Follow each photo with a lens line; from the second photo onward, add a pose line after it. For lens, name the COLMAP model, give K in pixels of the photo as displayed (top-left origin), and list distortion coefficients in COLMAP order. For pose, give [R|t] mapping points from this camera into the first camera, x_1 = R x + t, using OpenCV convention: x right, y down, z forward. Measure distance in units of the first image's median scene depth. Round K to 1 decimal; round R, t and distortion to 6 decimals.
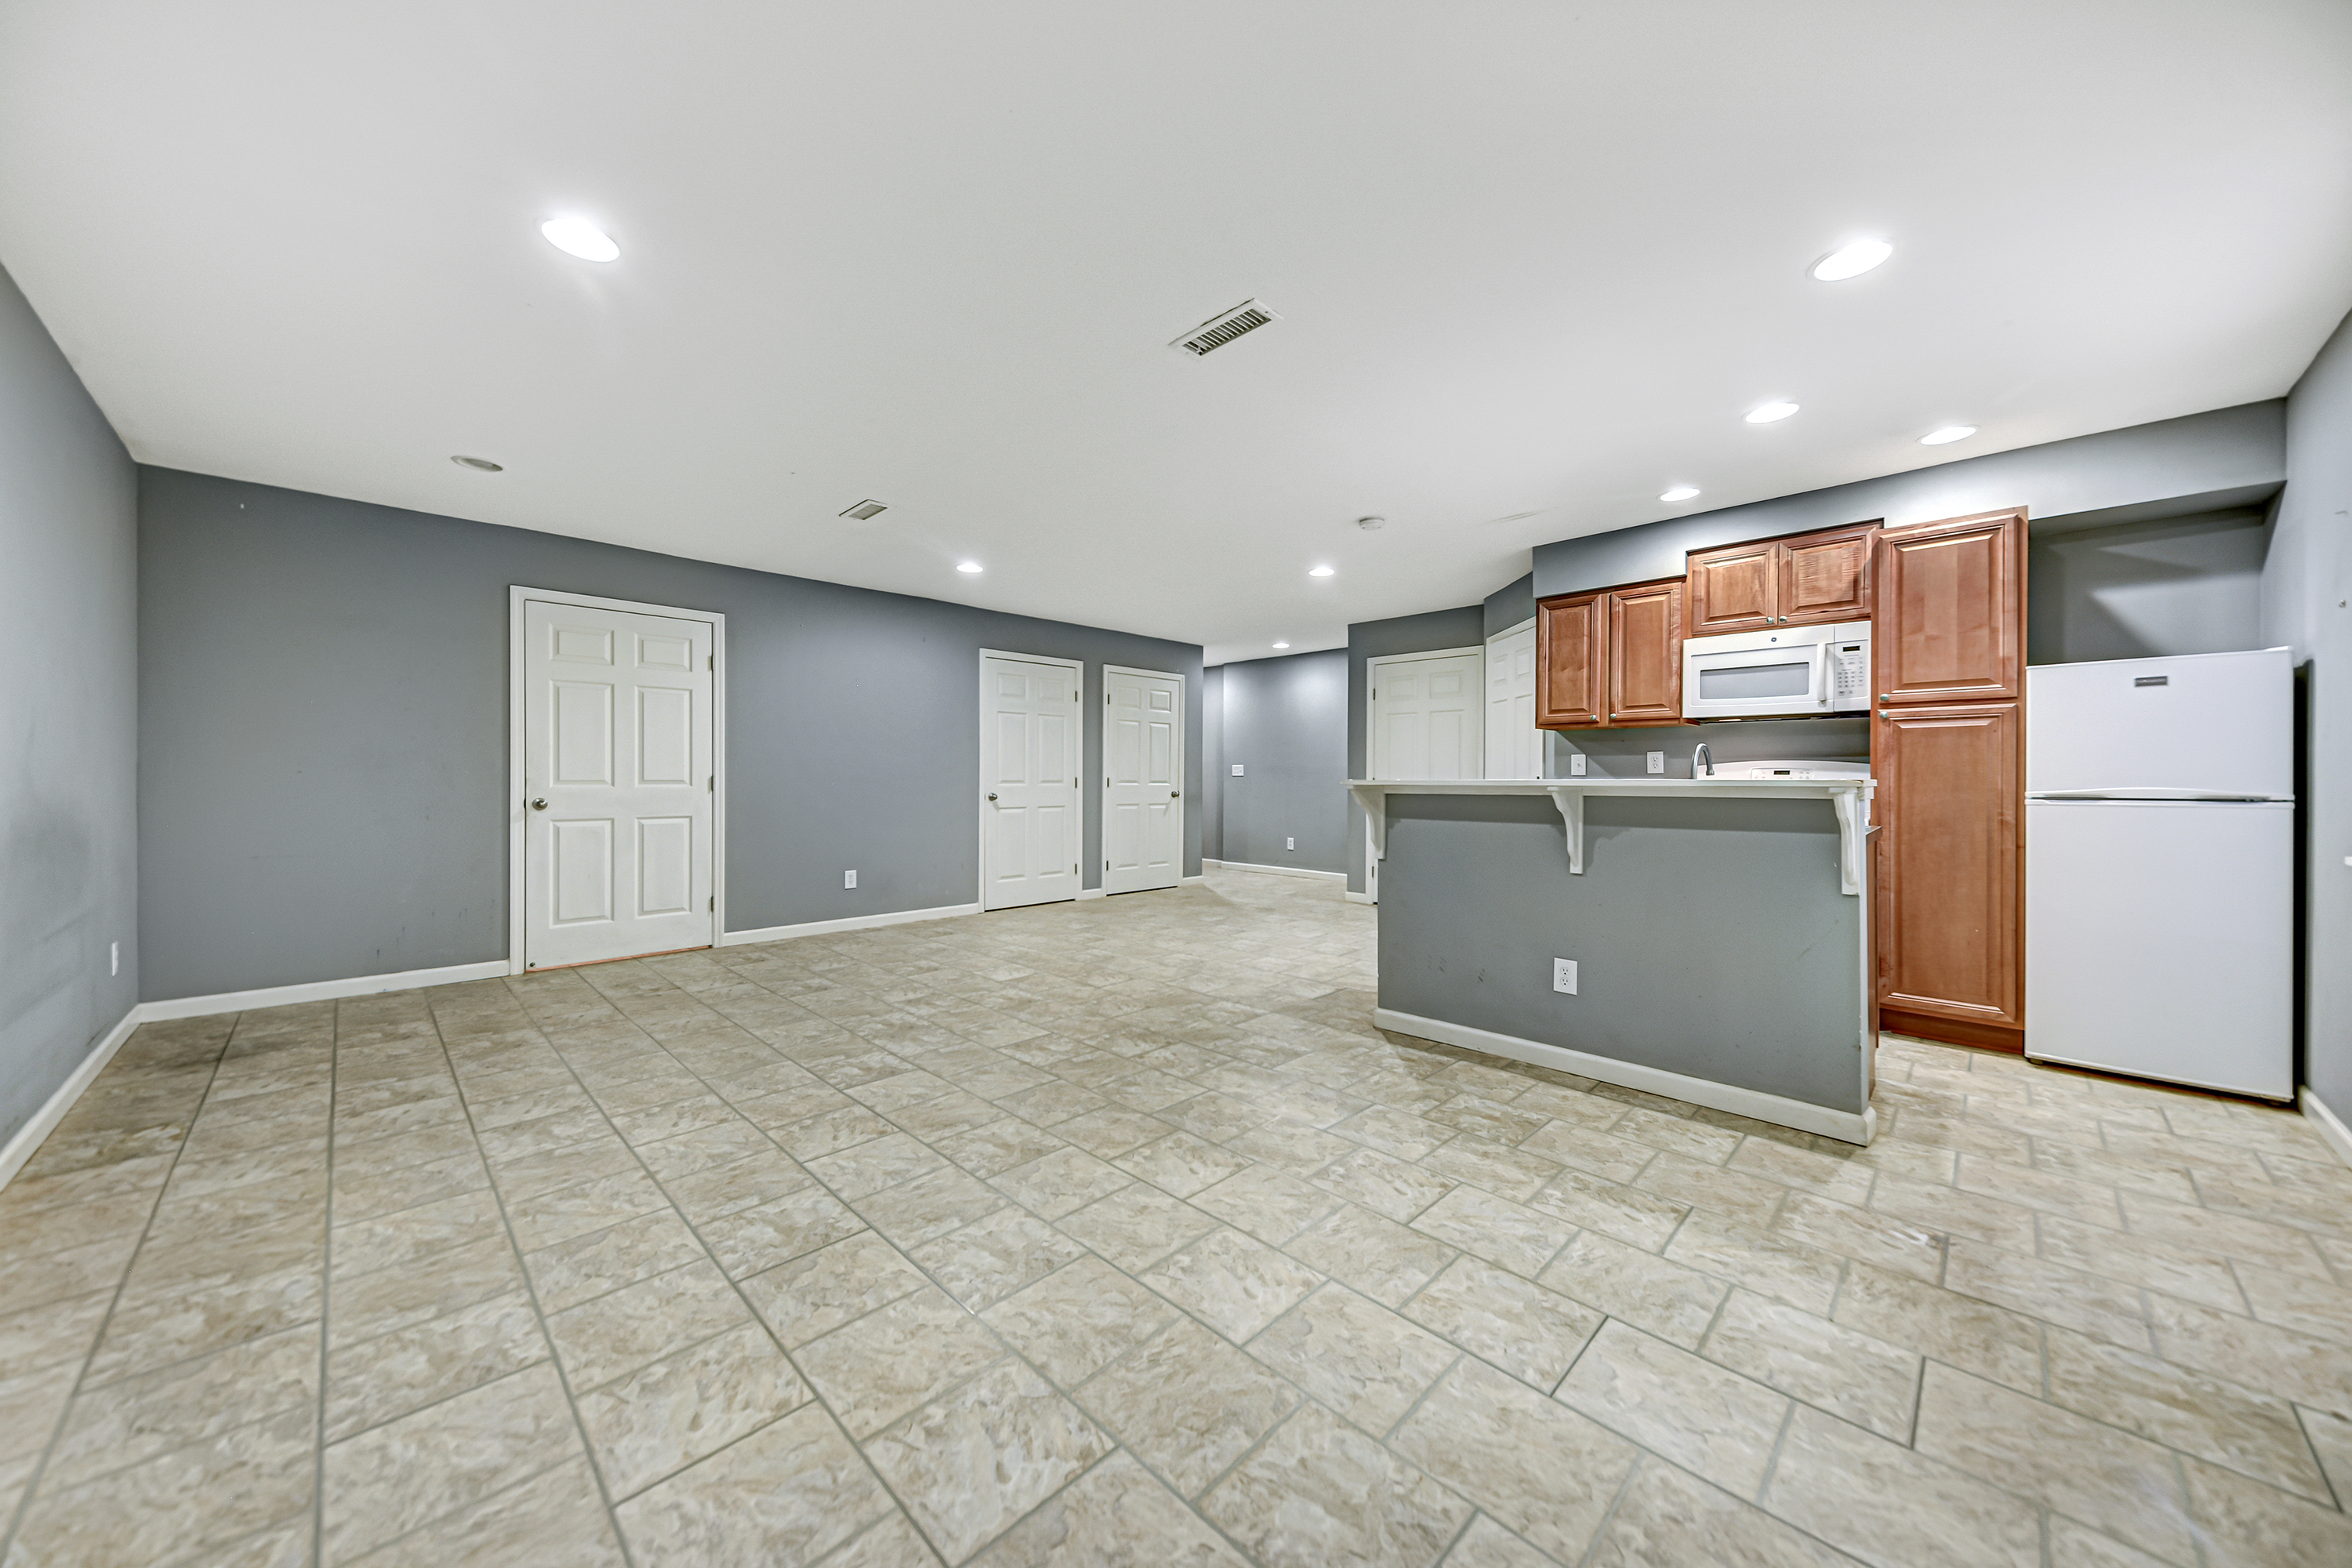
lens RADIAL K [[813.9, 0, 1186.3], [0, 813.9, 782.3], [0, 0, 1]] dist [0.011999, -0.000559]
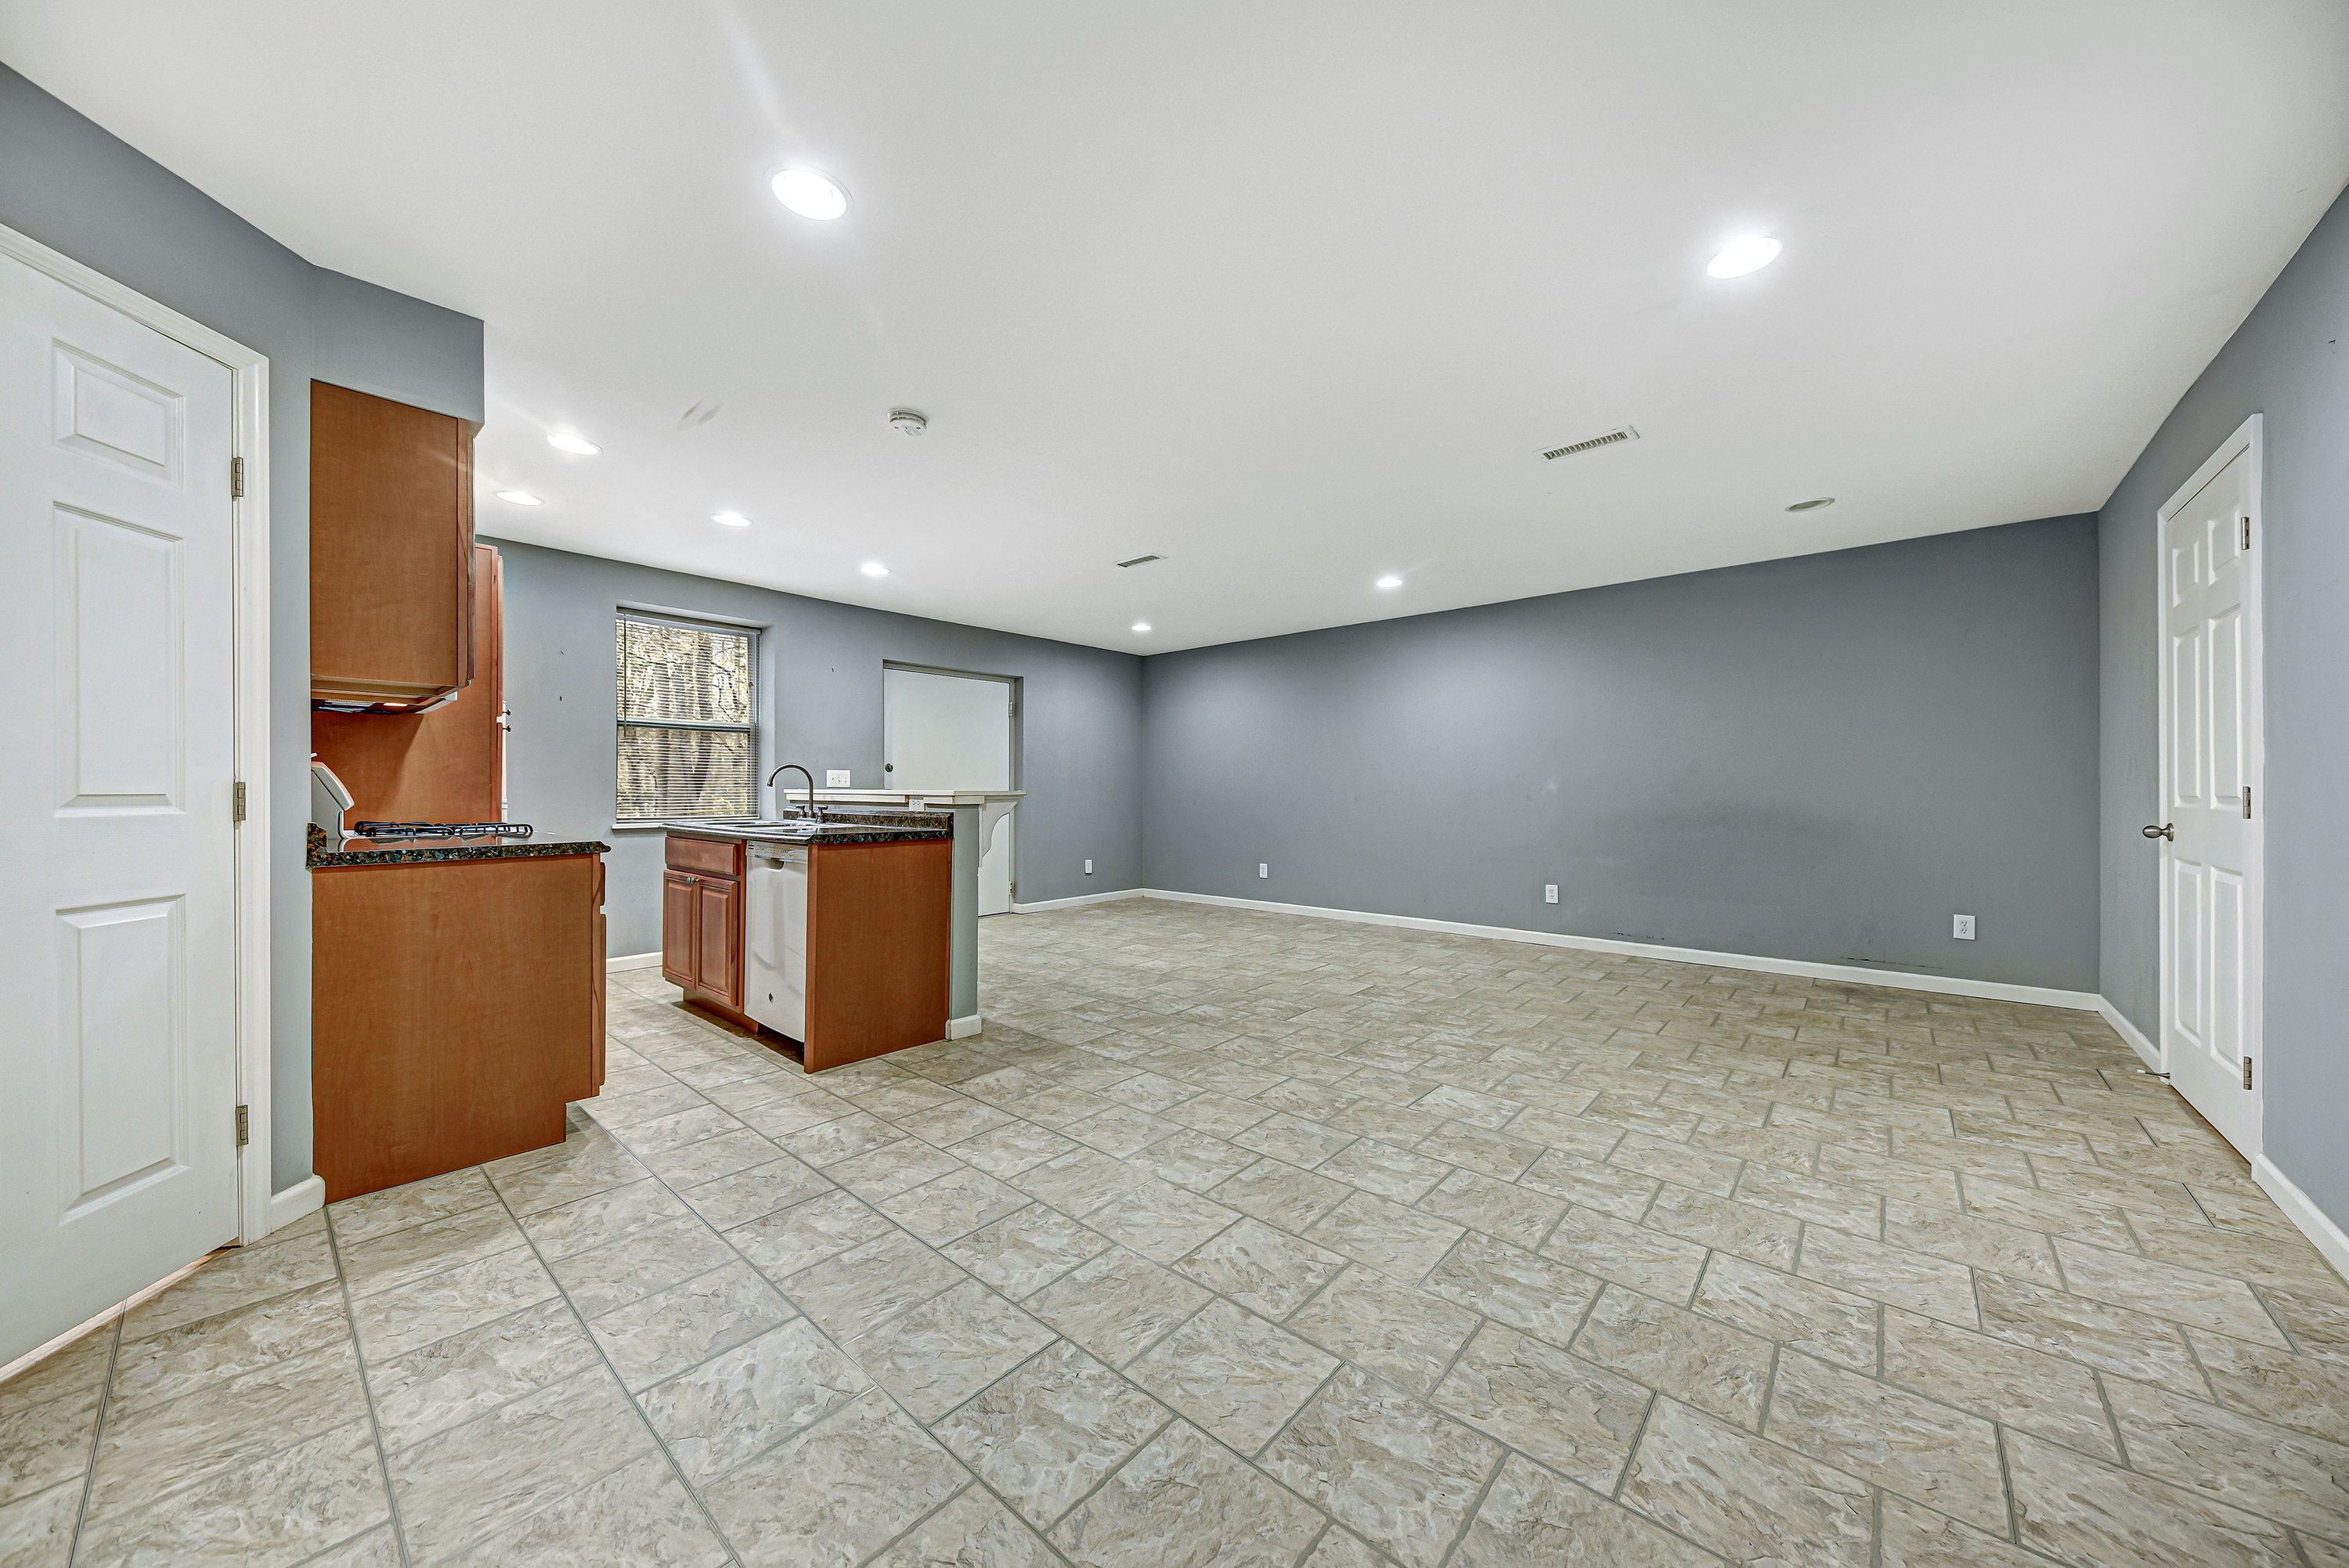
lens RADIAL K [[812.8, 0, 1182.9], [0, 812.8, 789.8], [0, 0, 1]] dist [0.011999, -0.000559]
pose [[-0.998008, -0.004005, -0.062959, 0.045705], [-0.004332, 0.999978, 0.005062, -0.010109], [0.062938, 0.005325, -0.998003, 2.134679]]
